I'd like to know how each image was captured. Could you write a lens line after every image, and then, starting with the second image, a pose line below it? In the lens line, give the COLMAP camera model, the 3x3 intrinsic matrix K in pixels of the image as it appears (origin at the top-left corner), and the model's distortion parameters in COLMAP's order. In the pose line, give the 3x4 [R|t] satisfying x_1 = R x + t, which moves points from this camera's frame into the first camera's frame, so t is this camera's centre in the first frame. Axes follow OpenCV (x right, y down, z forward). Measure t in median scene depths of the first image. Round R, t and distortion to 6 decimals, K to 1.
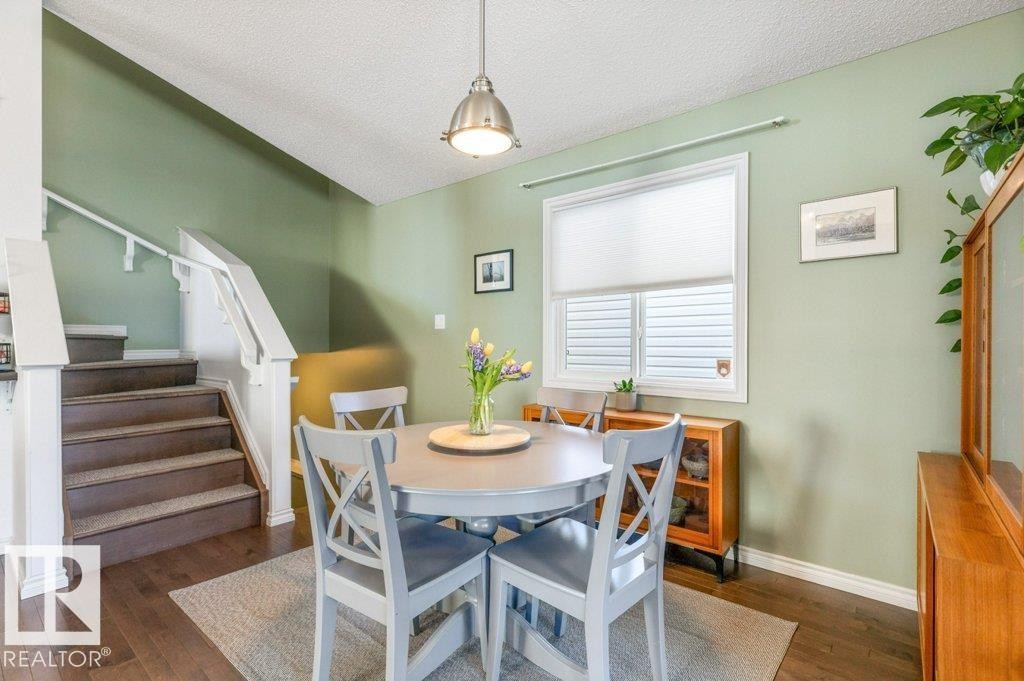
lens RADIAL K [[472.5, 0, 509.3], [0, 472.5, 345.2], [0, 0, 1]] dist [0.003690, 0.000993]
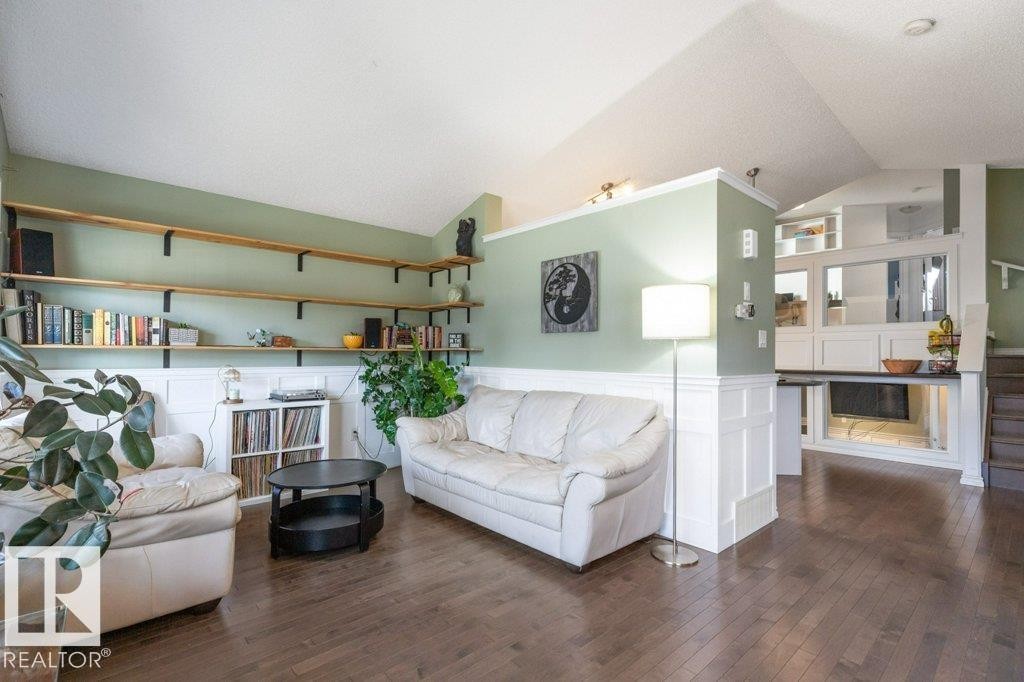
lens RADIAL K [[472.5, 0, 509.3], [0, 472.5, 345.7], [0, 0, 1]] dist [0.003690, 0.000993]
pose [[-0.140387, -0.018837, -0.989917, 0.942098], [-0.015059, 0.999744, -0.016888, -0.002125], [0.989982, 0.012537, -0.140635, -0.480348]]
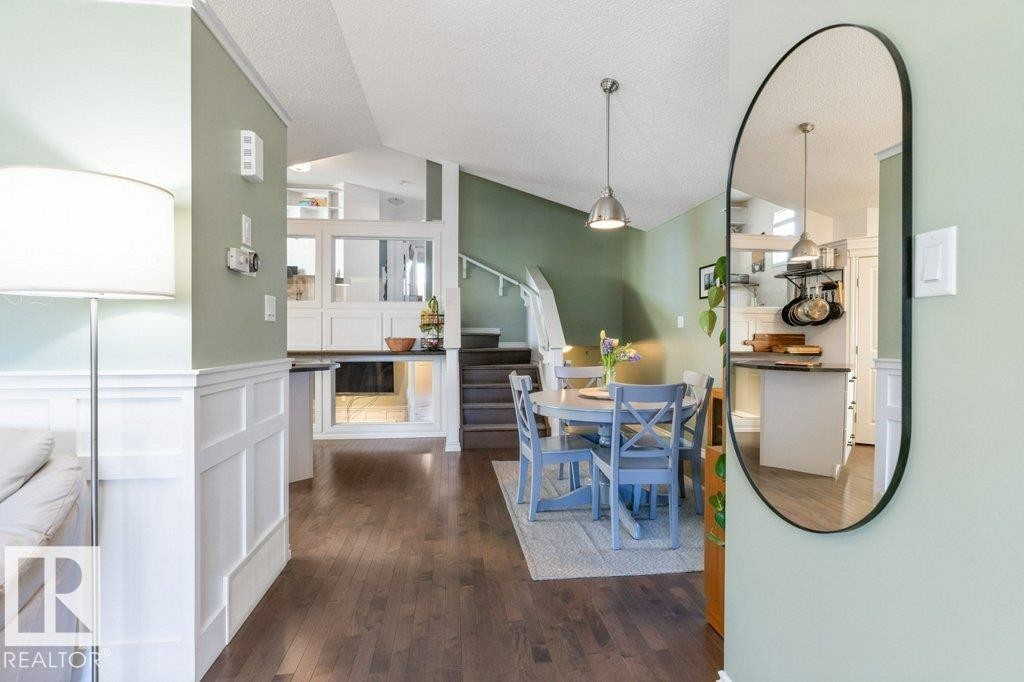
lens RADIAL K [[492.1, 0, 509.1], [0, 492.1, 343.5], [0, 0, 1]] dist [-0.001933, 0.000080]
pose [[0.727505, 0.010962, -0.686015, 0.573203], [-0.007438, 0.999940, 0.008090, 0.000909], [0.686062, -0.000783, 0.727543, -0.356638]]
